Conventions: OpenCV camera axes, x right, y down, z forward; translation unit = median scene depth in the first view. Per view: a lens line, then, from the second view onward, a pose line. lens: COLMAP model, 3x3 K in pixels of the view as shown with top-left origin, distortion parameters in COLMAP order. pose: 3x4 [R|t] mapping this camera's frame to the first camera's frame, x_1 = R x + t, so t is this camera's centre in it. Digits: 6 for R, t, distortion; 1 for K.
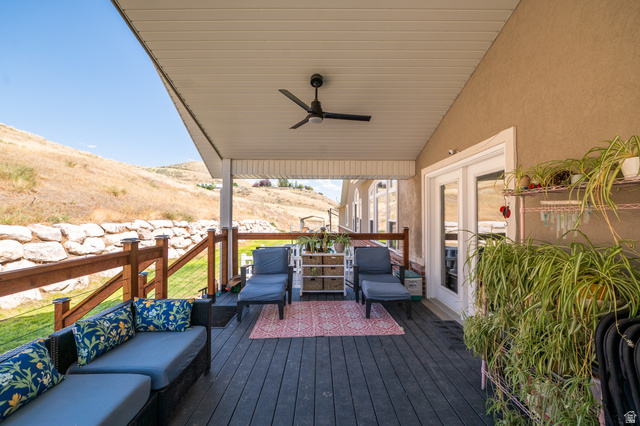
lens RADIAL K [[256.9, 0, 320.0], [0, 256.9, 213.0], [0, 0, 1]] dist [-0.010072, -0.000471]
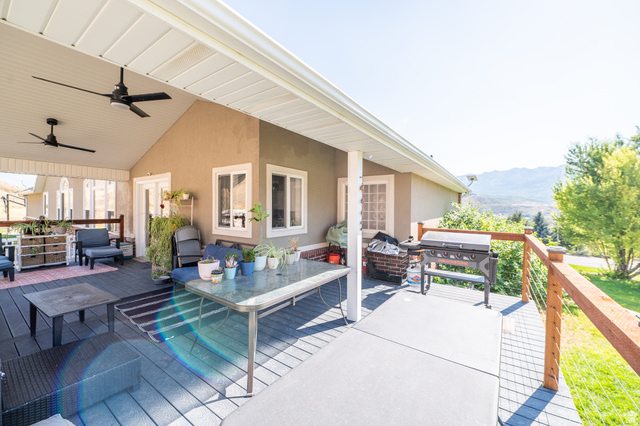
lens RADIAL K [[254.1, 0, 319.3], [0, 254.1, 211.0], [0, 0, 1]] dist [-0.009203, -0.000182]
pose [[0.572391, -0.004079, 0.819970, -0.233202], [-0.020840, 0.999592, 0.019521, -0.019933], [-0.819716, -0.028262, 0.572073, -0.856994]]
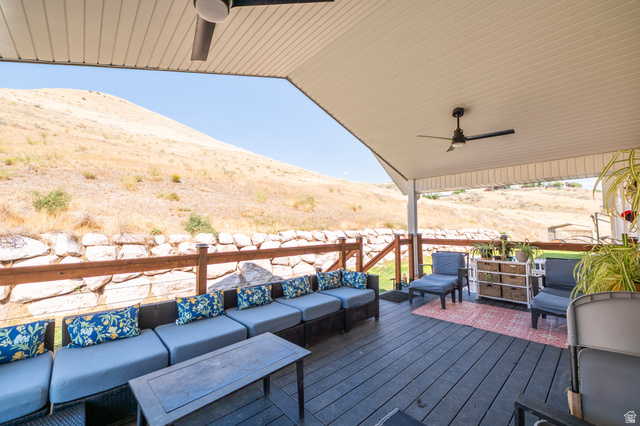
lens RADIAL K [[256.9, 0, 320.0], [0, 256.9, 213.0], [0, 0, 1]] dist [-0.010072, -0.000471]
pose [[0.673769, -0.042305, -0.737730, 0.282993], [0.016201, 0.998966, -0.042489, 0.000862], [0.738765, 0.016676, 0.673757, -0.200288]]
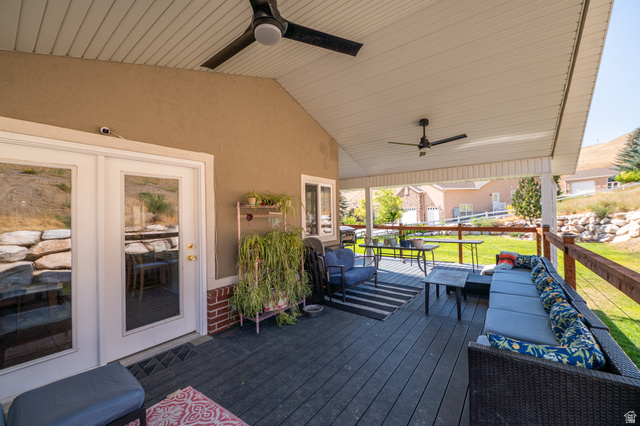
lens RADIAL K [[254.1, 0, 319.3], [0, 254.1, 211.0], [0, 0, 1]] dist [-0.009203, -0.000182]
pose [[-0.796022, 0.027828, 0.604628, -0.266787], [0.015079, 0.999544, -0.026152, 0.001817], [-0.605080, -0.011700, -0.796079, 0.898238]]
